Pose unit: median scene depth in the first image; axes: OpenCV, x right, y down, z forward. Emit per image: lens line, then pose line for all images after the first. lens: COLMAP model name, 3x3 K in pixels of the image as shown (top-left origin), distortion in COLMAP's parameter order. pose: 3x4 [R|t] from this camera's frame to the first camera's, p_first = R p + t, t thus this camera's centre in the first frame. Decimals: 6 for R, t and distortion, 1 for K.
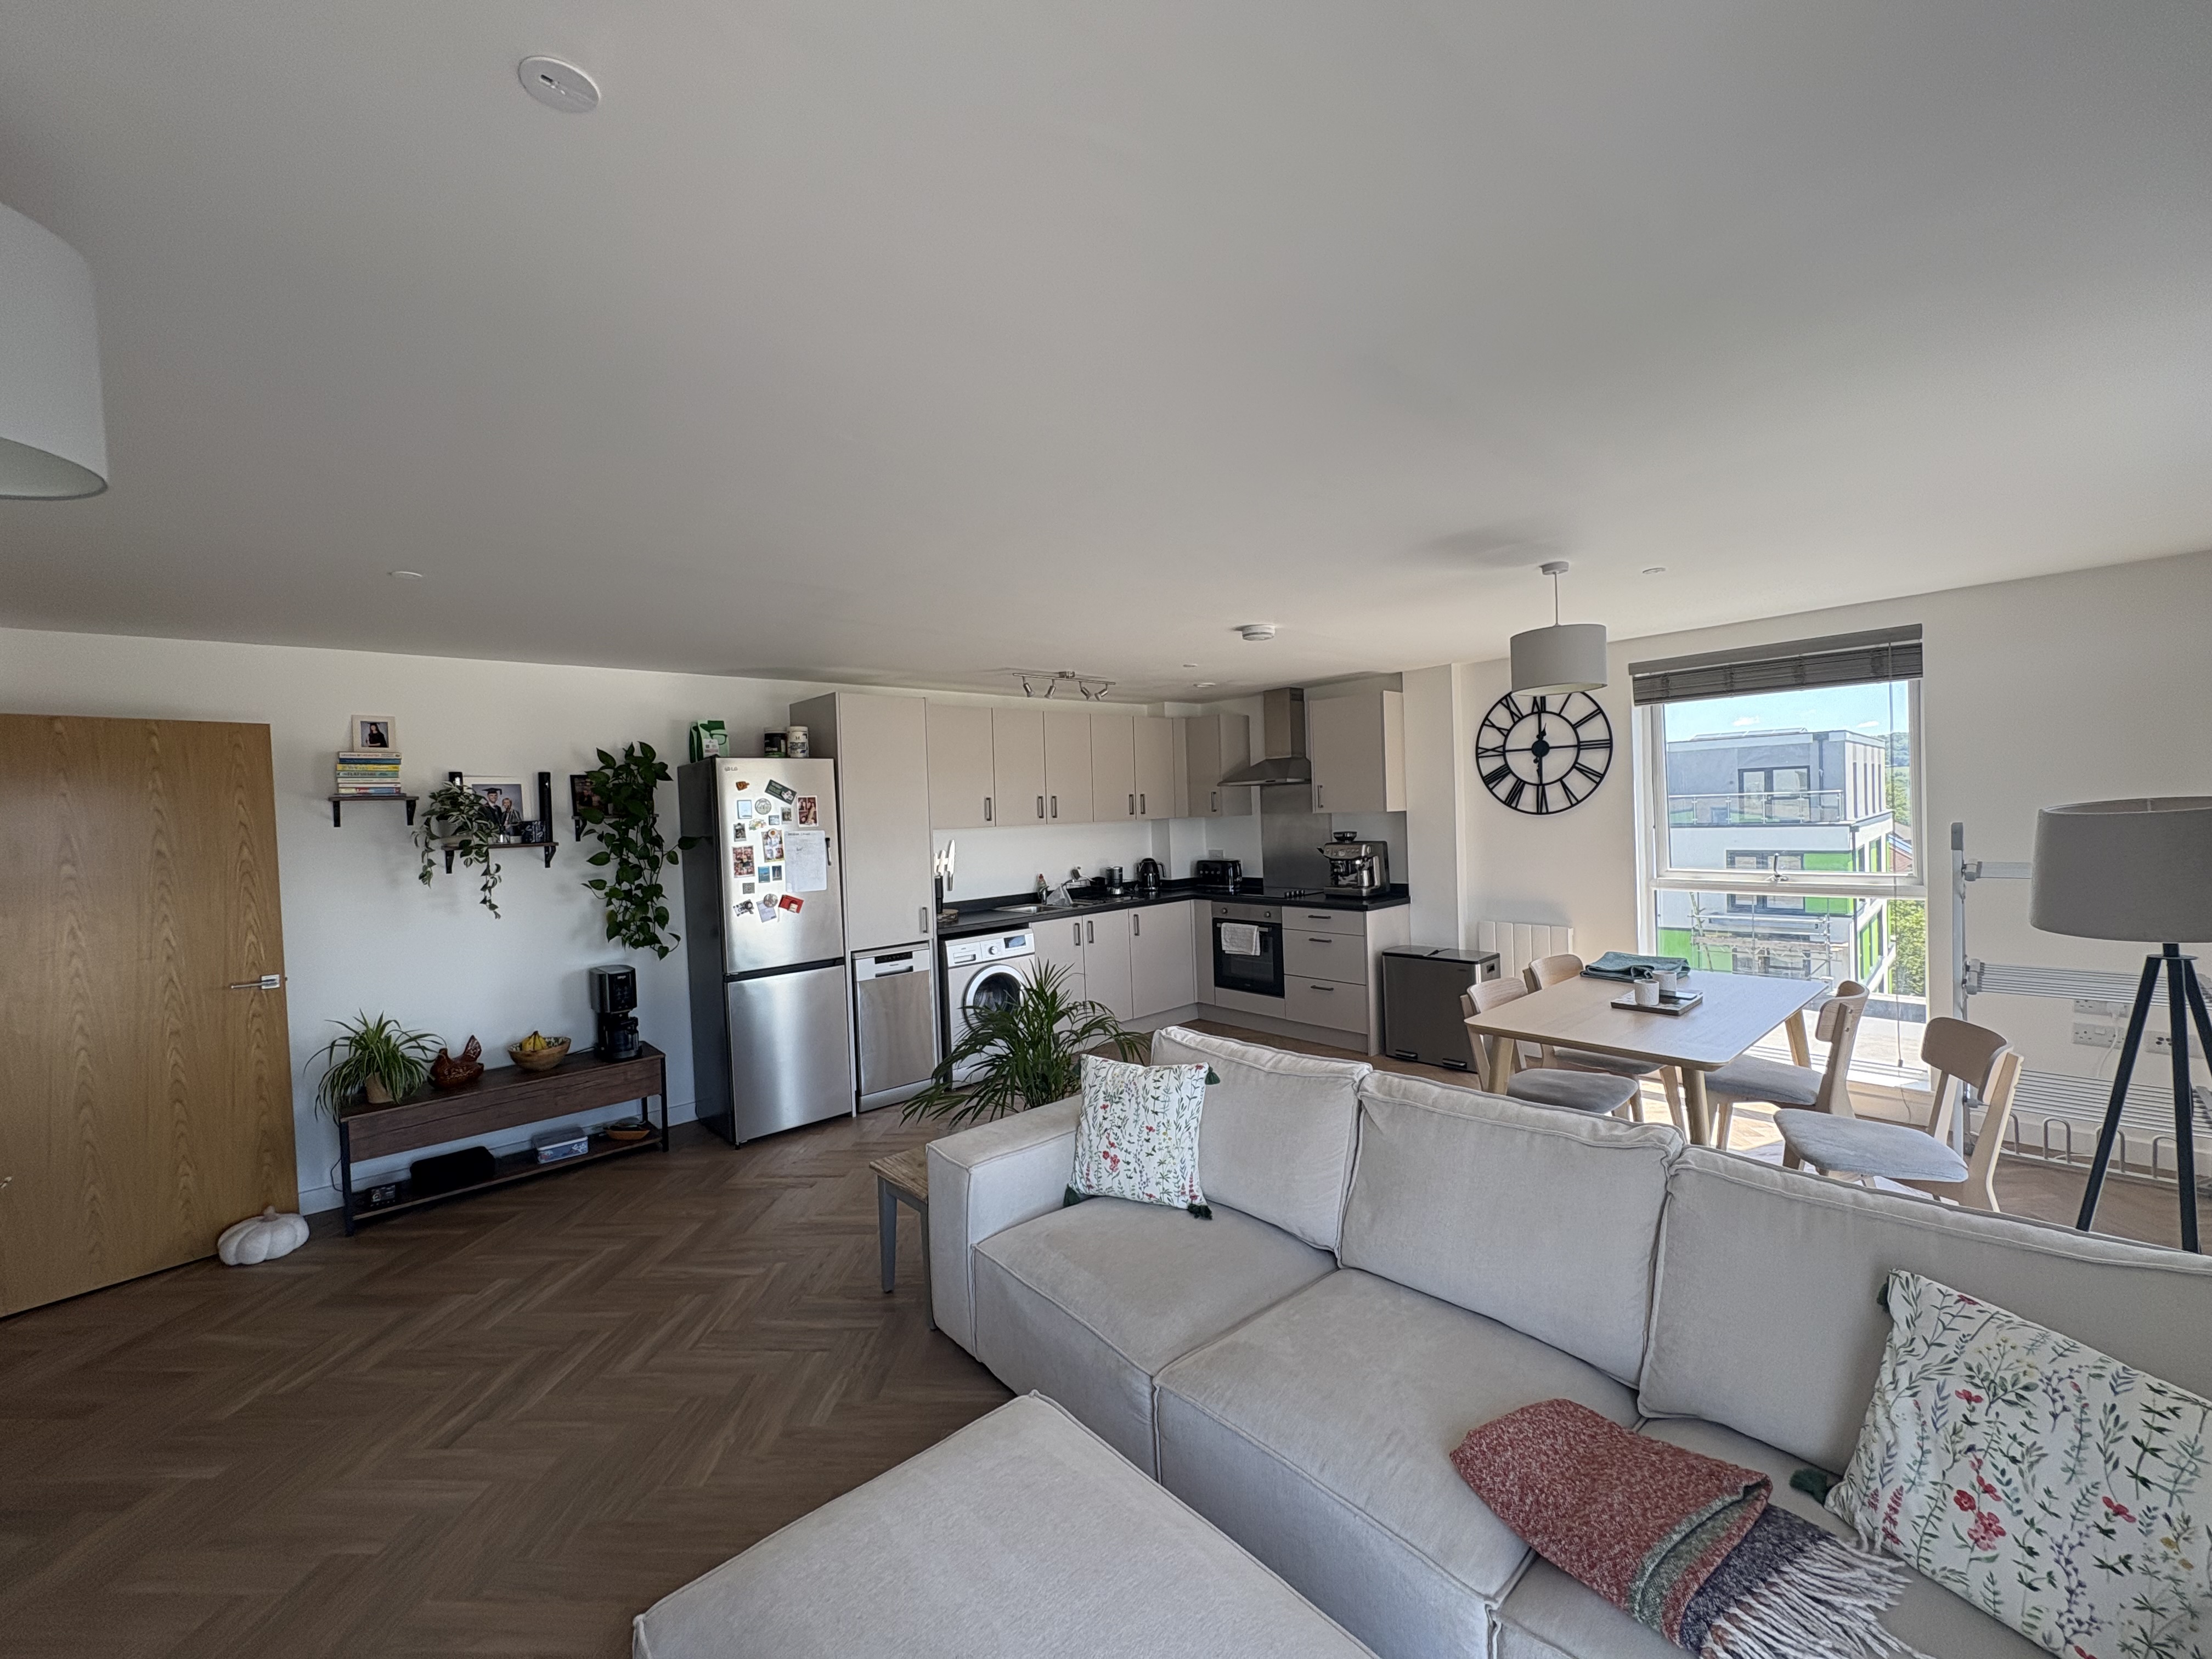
lens RADIAL K [[879.7, 0, 1103.3], [0, 879.7, 828.6], [0, 0, 1]] dist [-0.000306, 0.000550]
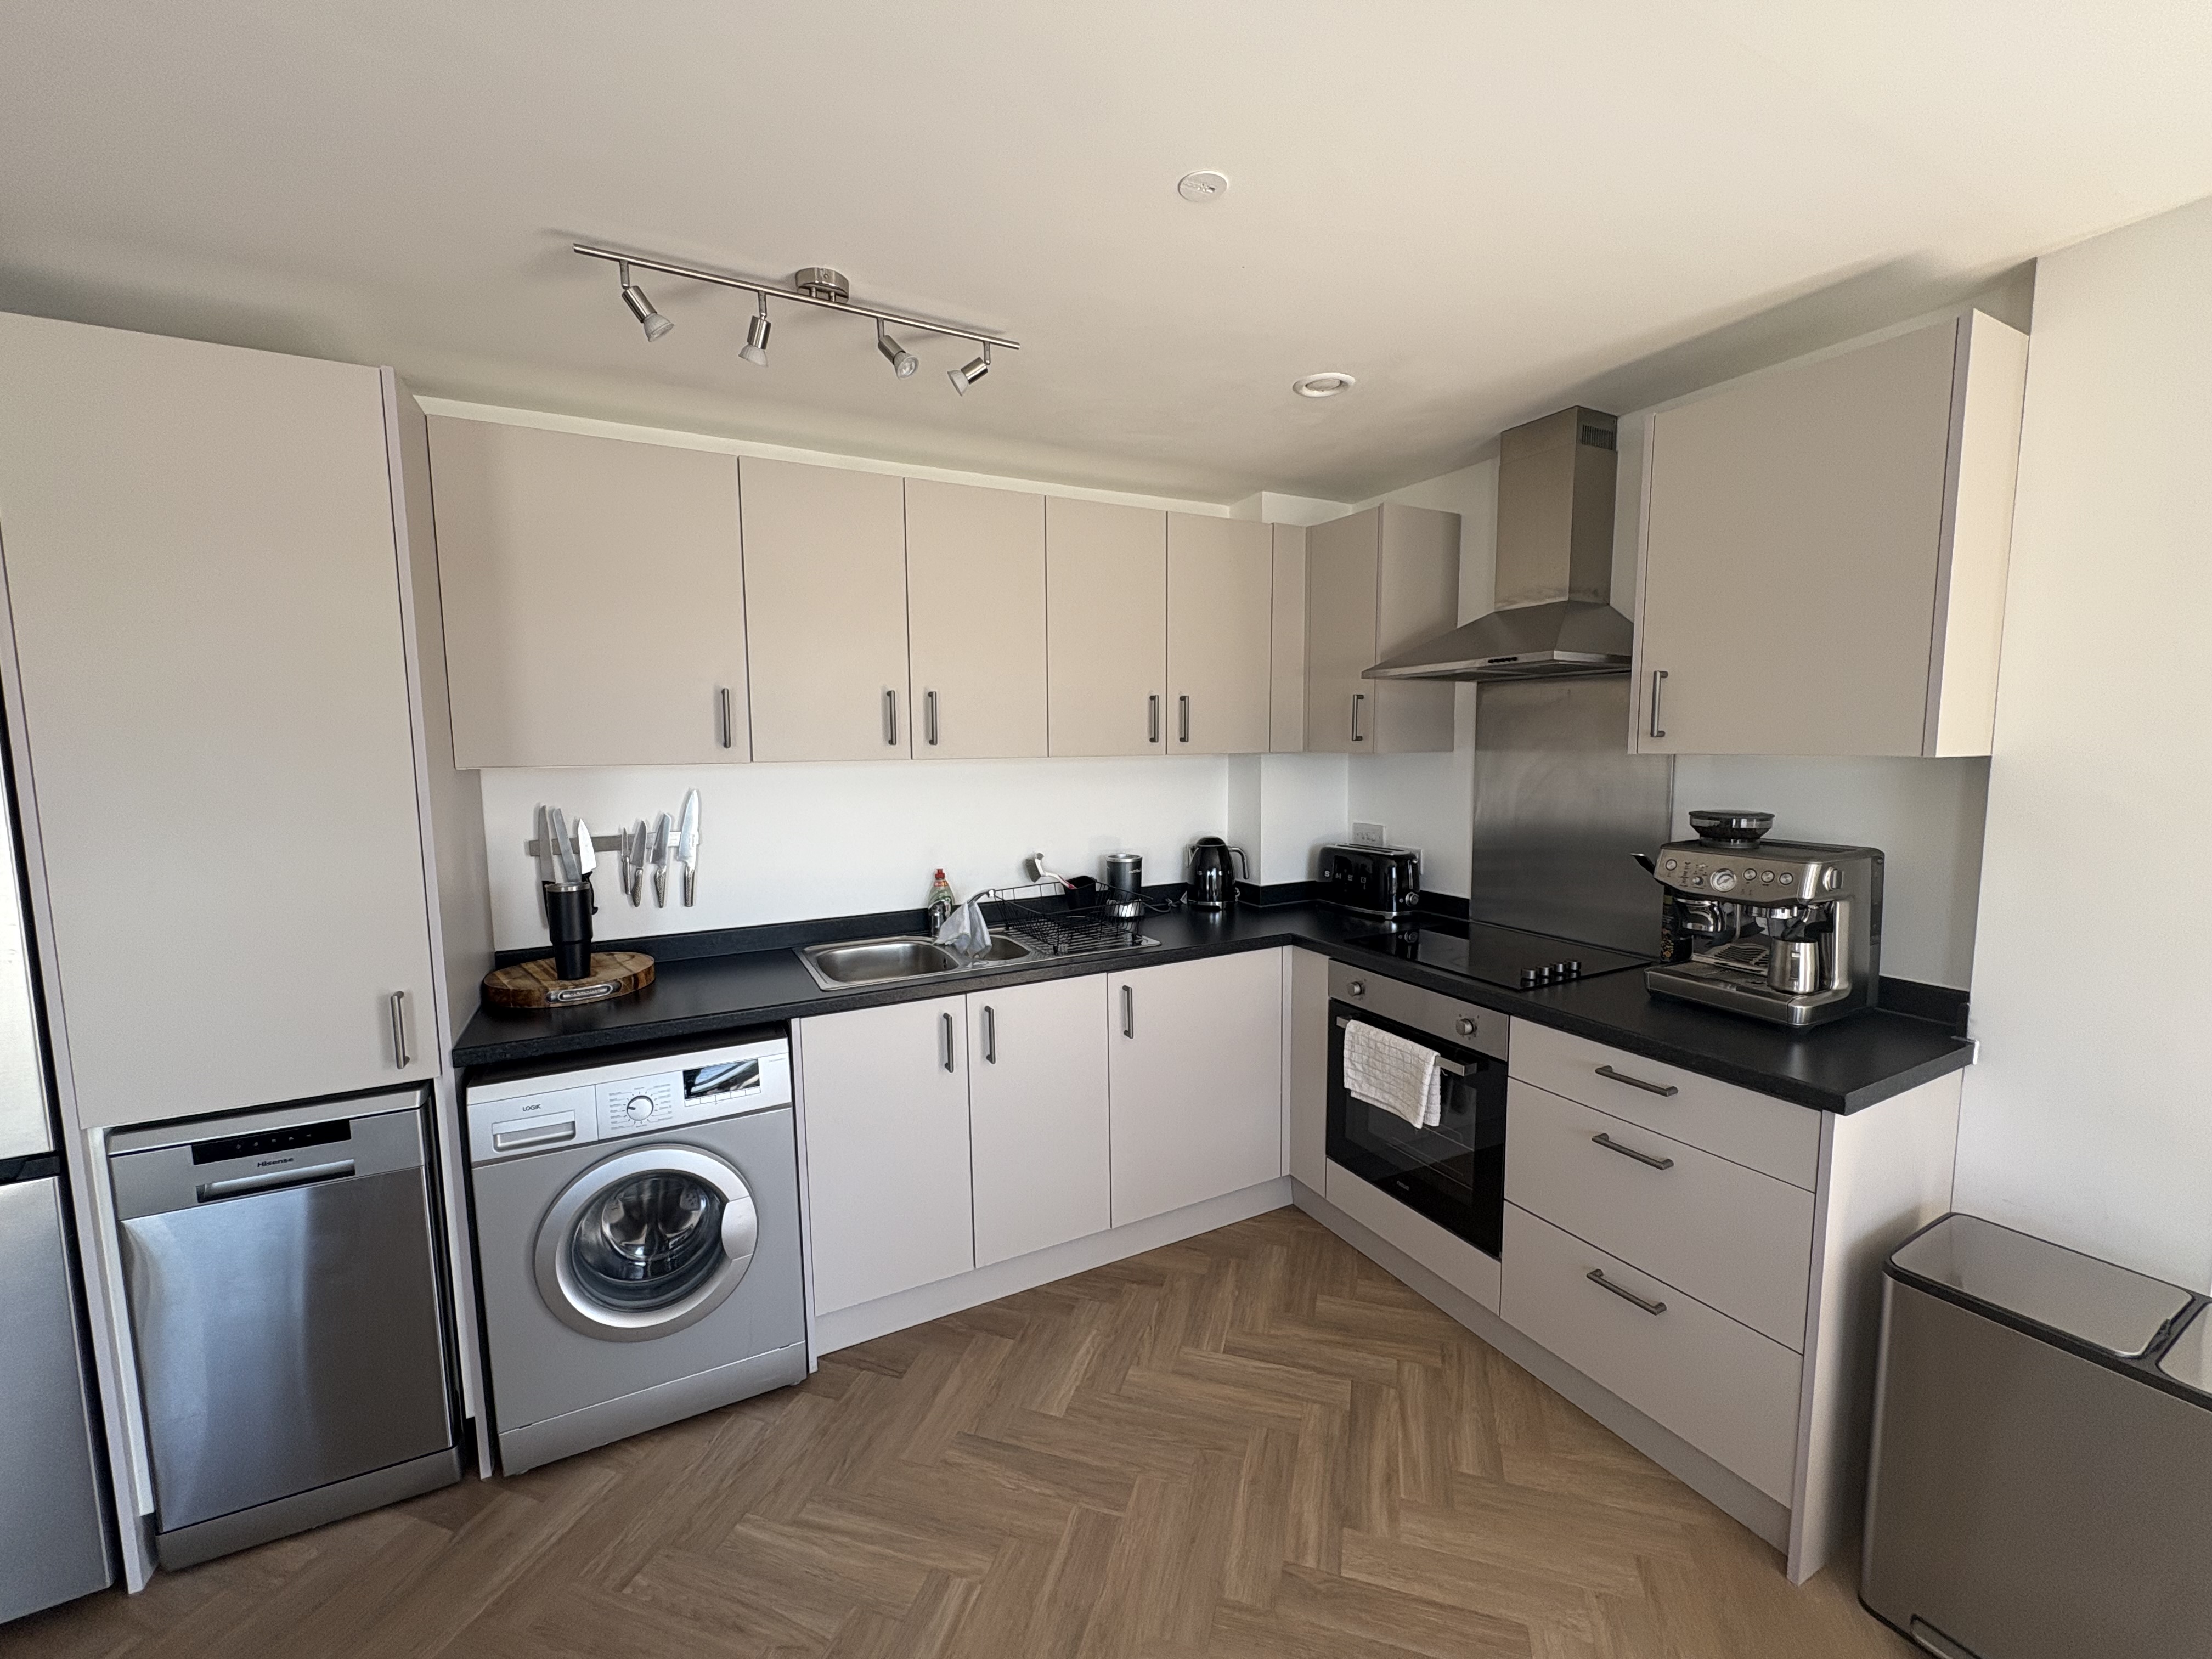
lens RADIAL K [[879.7, 0, 1103.3], [0, 879.7, 828.6], [0, 0, 1]] dist [-0.000306, 0.000550]
pose [[0.970269, 0.051956, -0.236388, 0.132704], [-0.031526, 0.995496, 0.089403, -0.013657], [0.239969, -0.079292, 0.967537, 0.670461]]
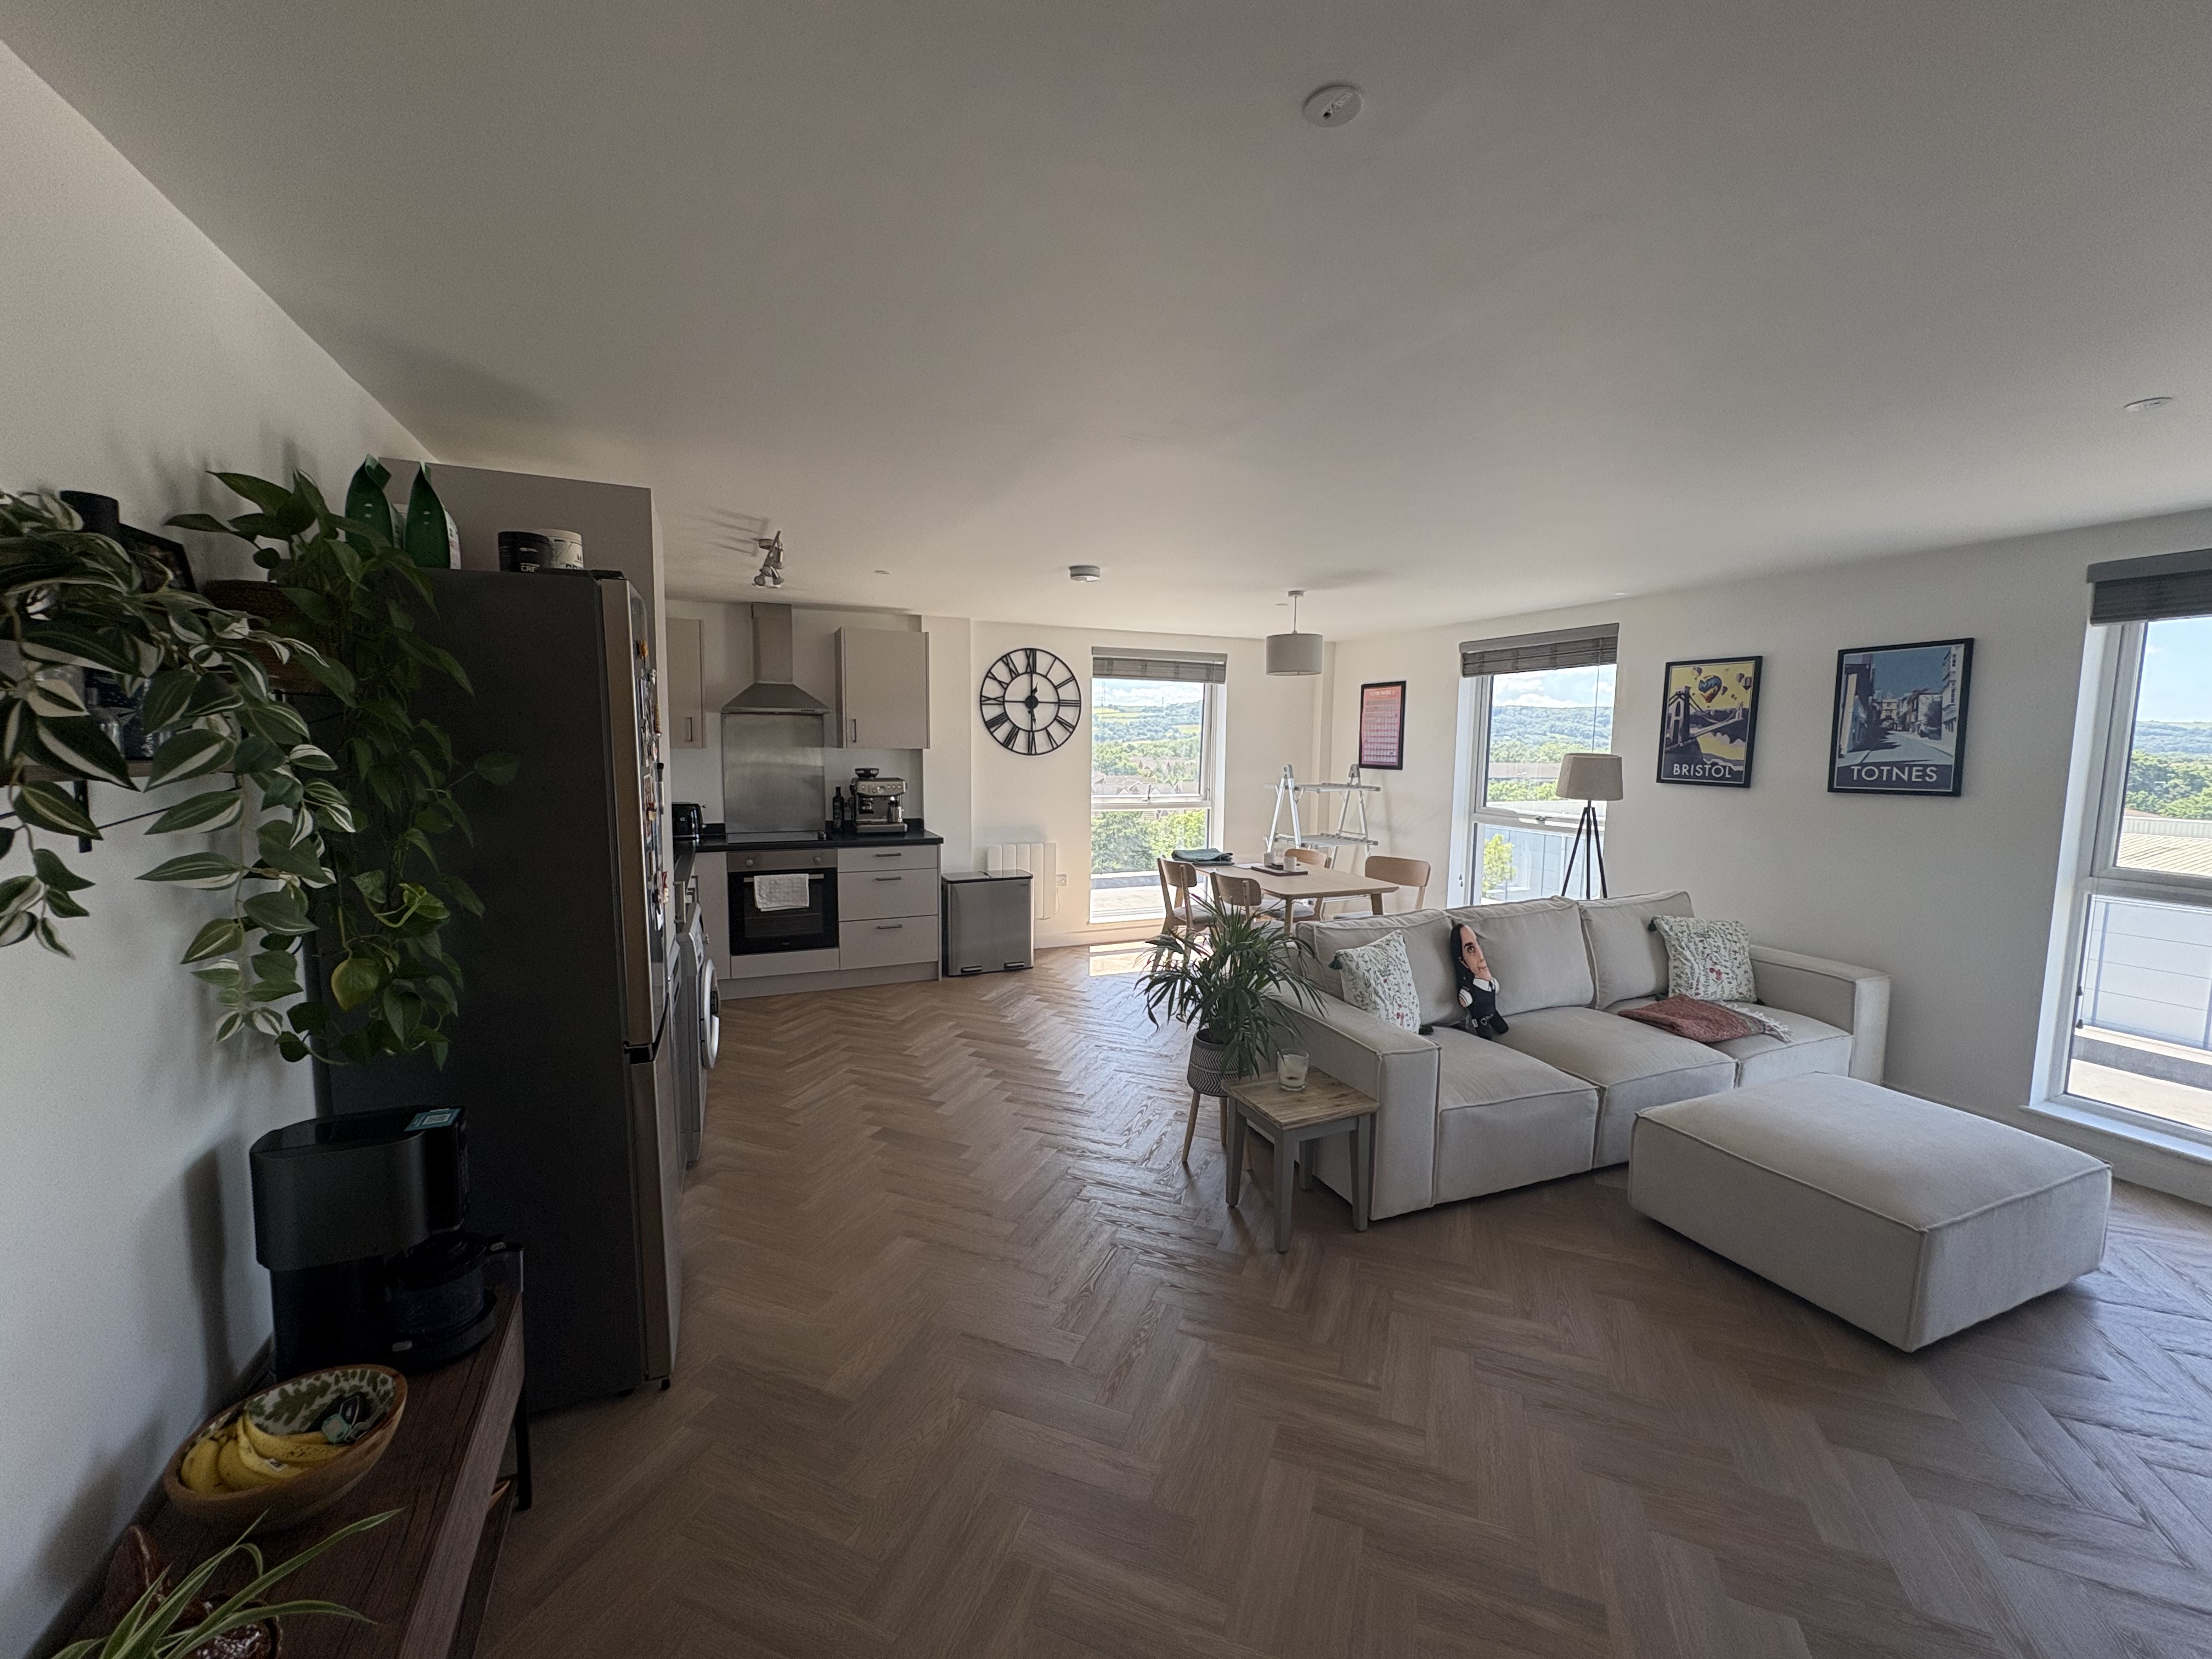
lens RADIAL K [[879.7, 0, 1103.3], [0, 879.7, 828.6], [0, 0, 1]] dist [-0.000306, 0.000550]
pose [[0.312670, -0.052599, 0.948404, -0.623812], [-0.002195, 0.998423, 0.056097, 0.016593], [-0.949859, -0.019622, 0.312062, 0.483638]]
